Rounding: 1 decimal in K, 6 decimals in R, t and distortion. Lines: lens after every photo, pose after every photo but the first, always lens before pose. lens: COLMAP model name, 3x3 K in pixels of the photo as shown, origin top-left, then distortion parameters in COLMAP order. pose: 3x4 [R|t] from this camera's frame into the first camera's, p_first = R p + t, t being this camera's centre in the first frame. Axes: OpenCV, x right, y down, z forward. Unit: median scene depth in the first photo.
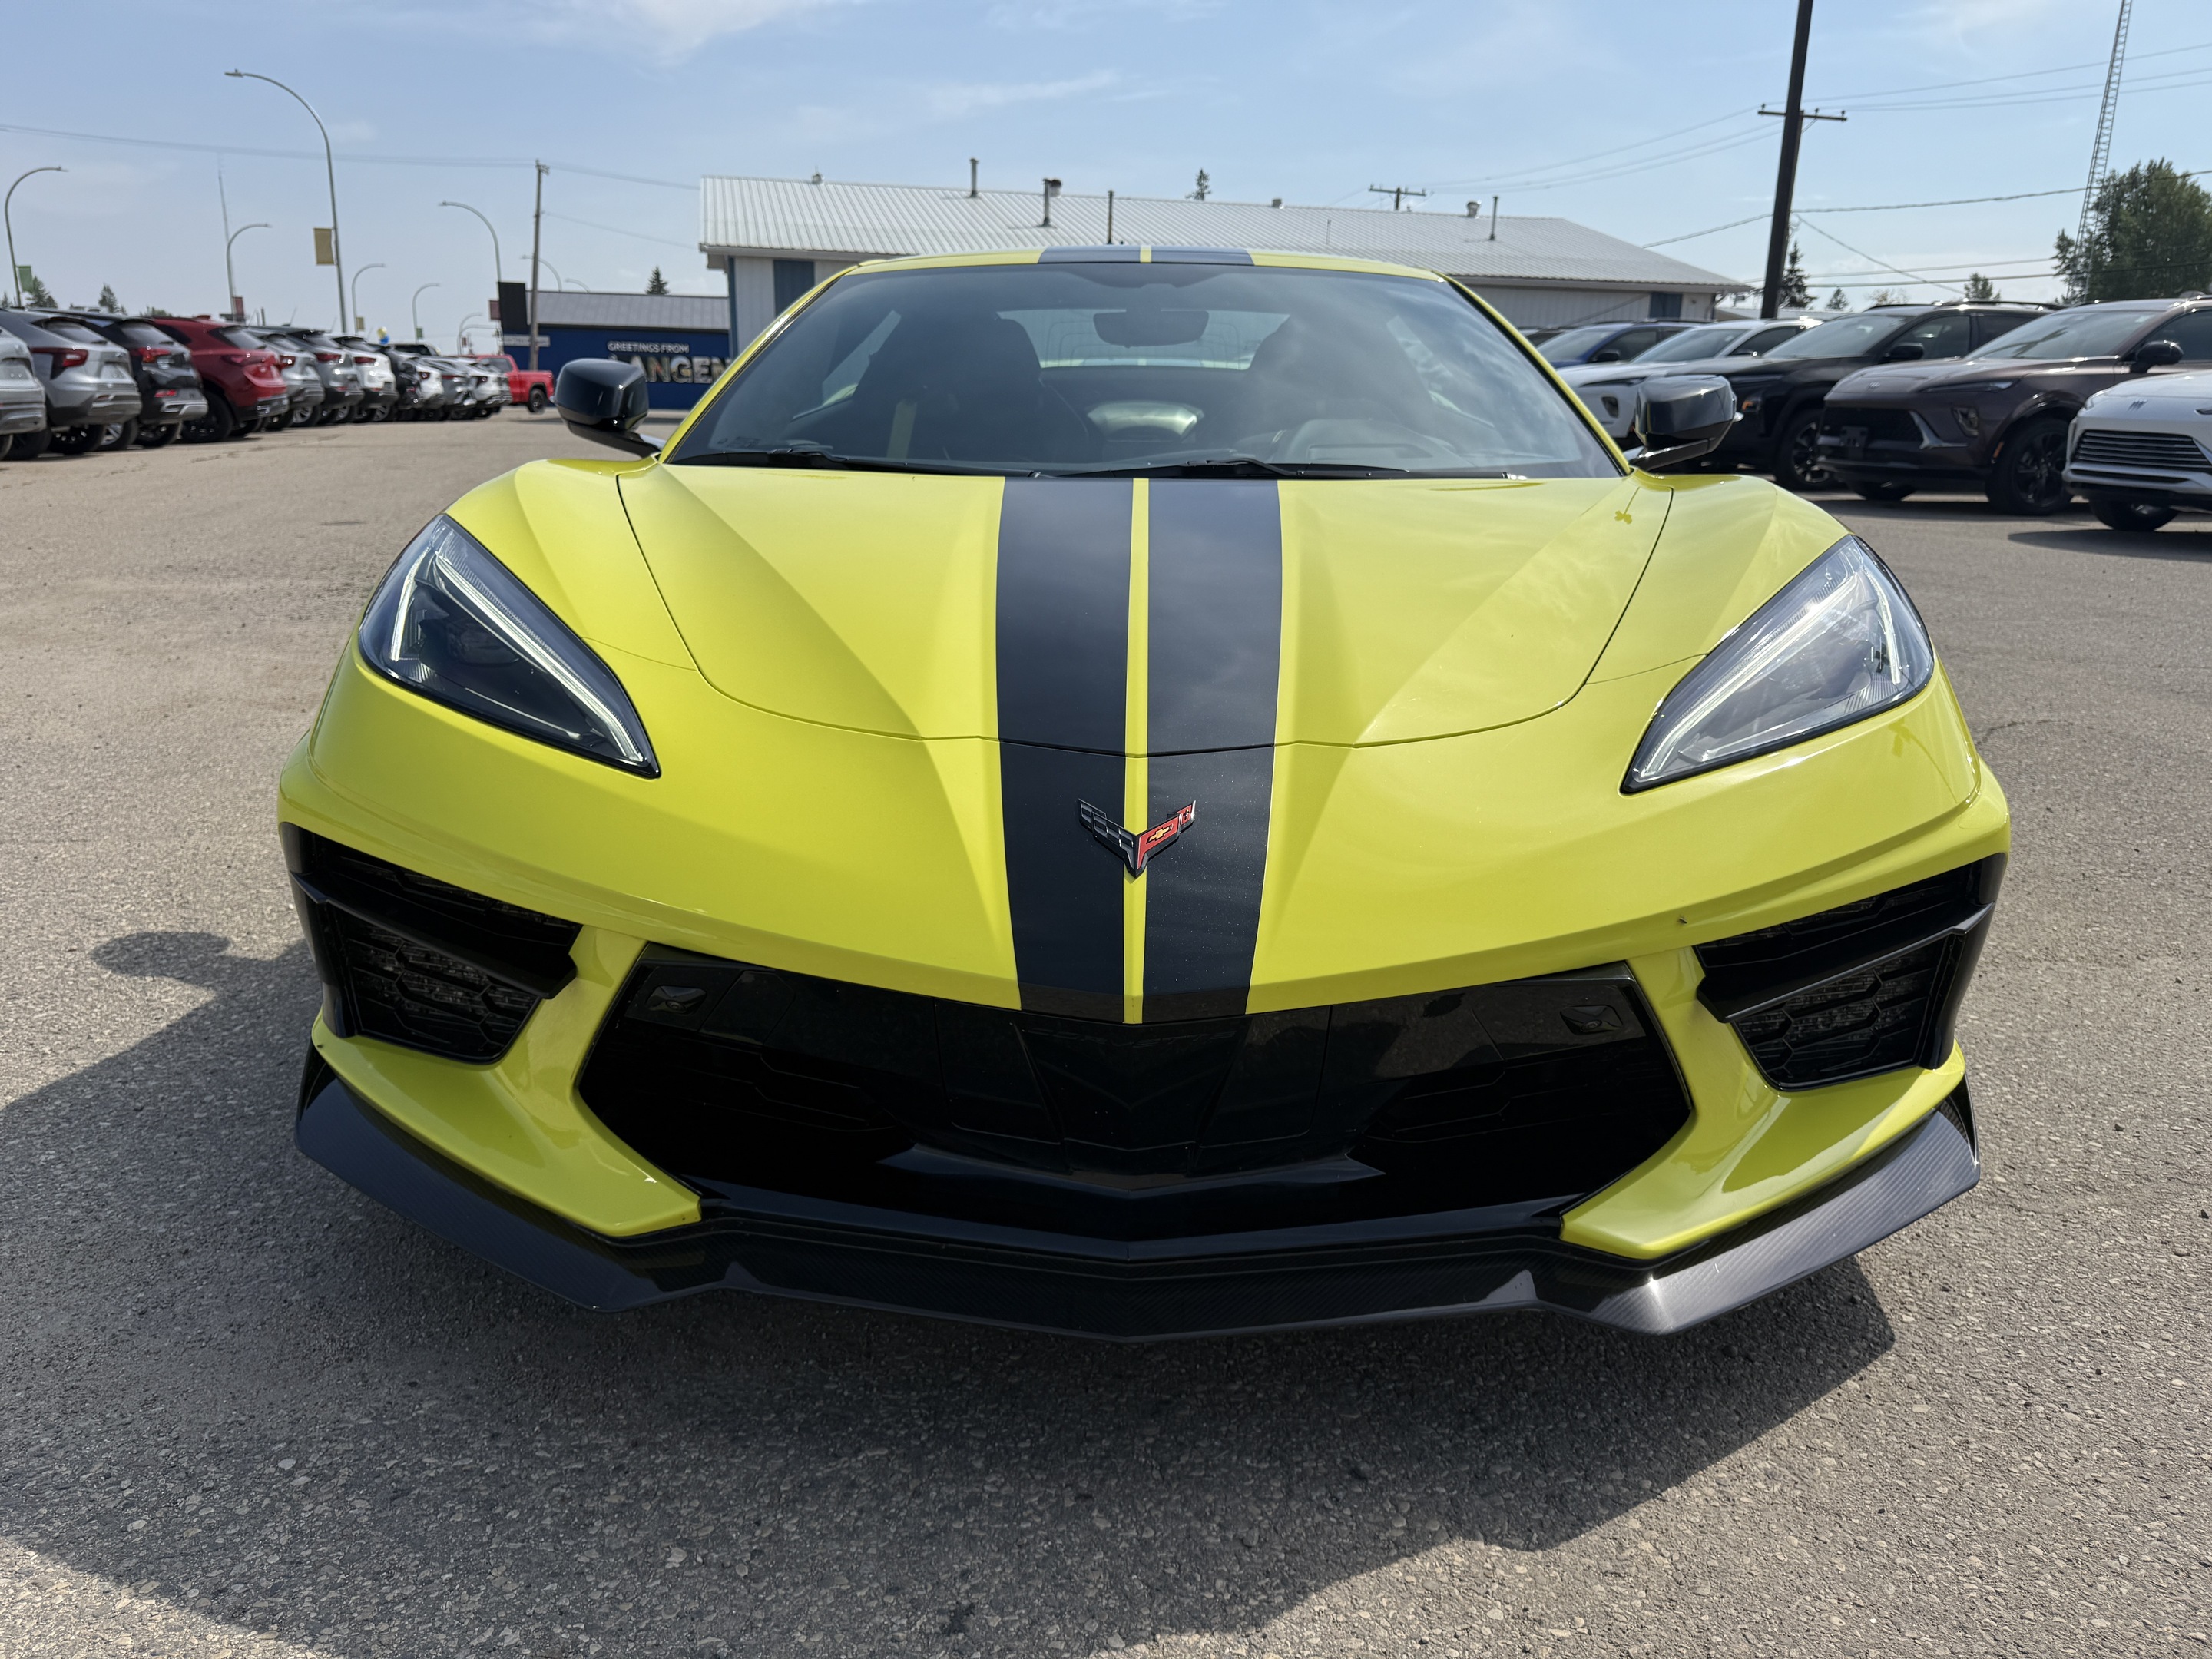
lens RADIAL K [[1574.7, 0, 1077.0], [0, 1574.7, 856.7], [0, 0, 1]] dist [-0.003982, -0.004607]
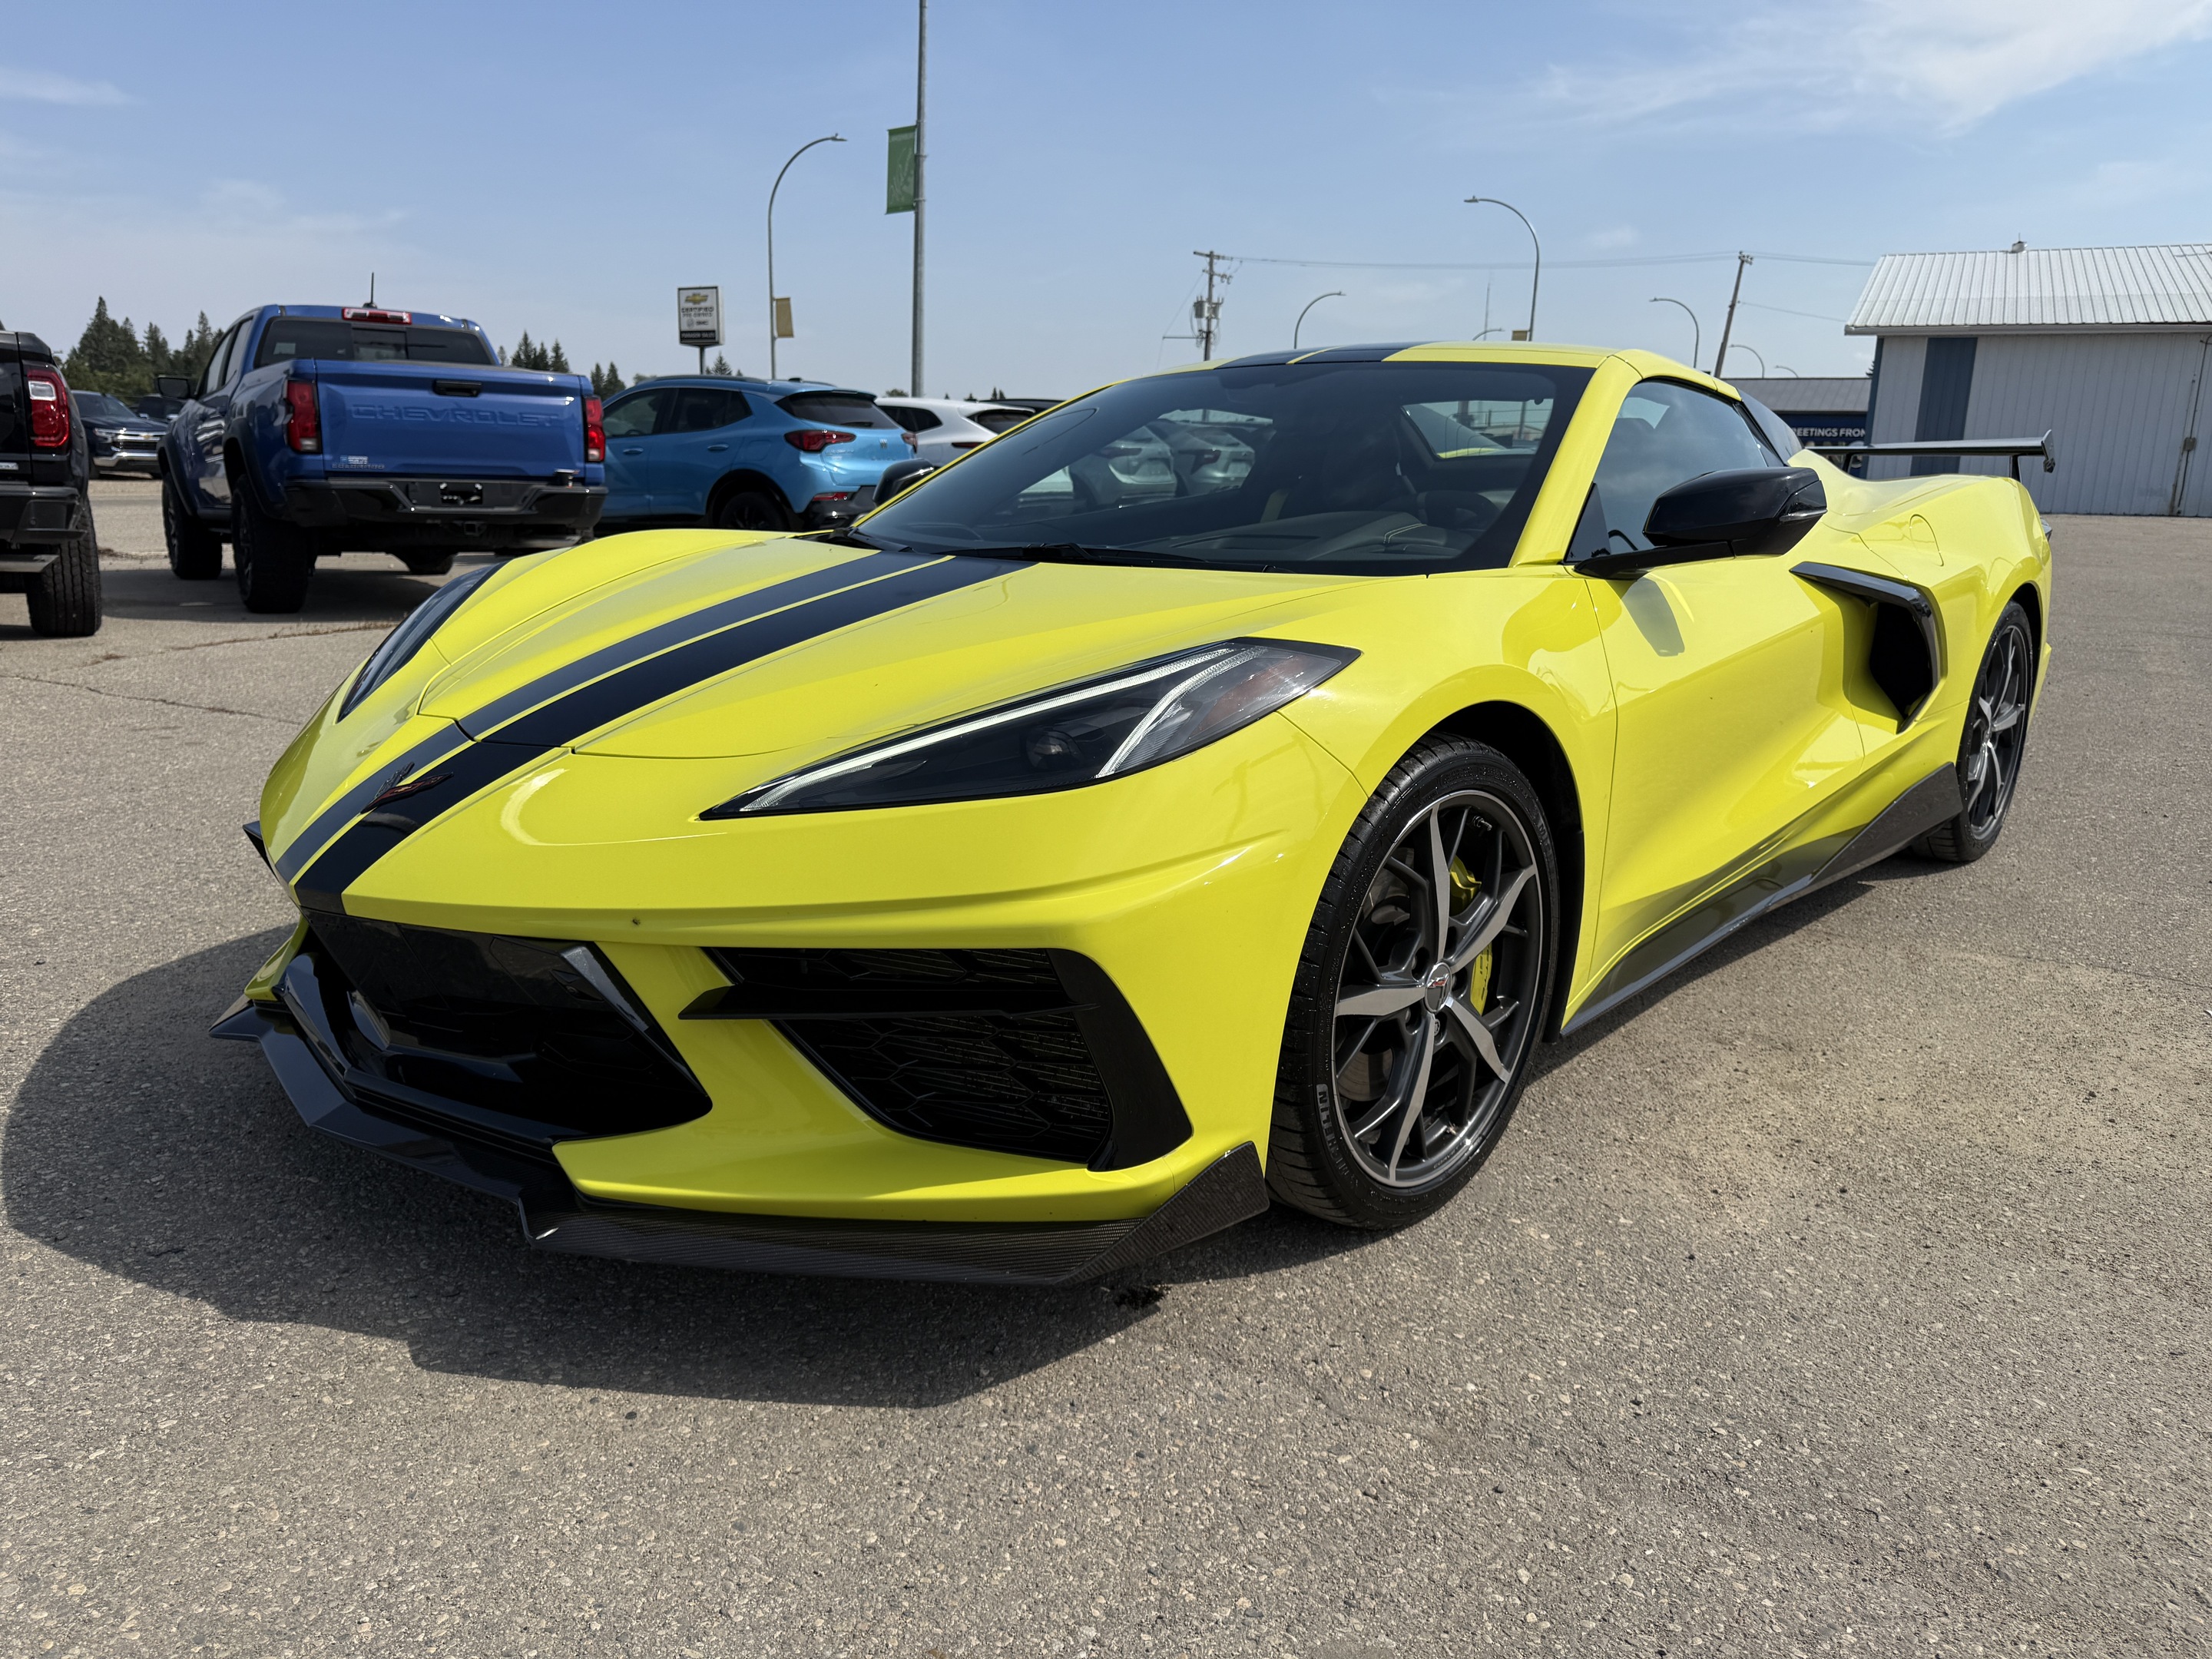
lens RADIAL K [[1534.1, 0, 1075.0], [0, 1534.1, 825.1], [0, 0, 1]] dist [-0.001086, -0.005672]
pose [[0.756266, 0.132721, -0.640662, 1.217402], [-0.174243, 0.984701, -0.001690, -0.079017], [0.630636, 0.112909, 0.767821, 0.262756]]
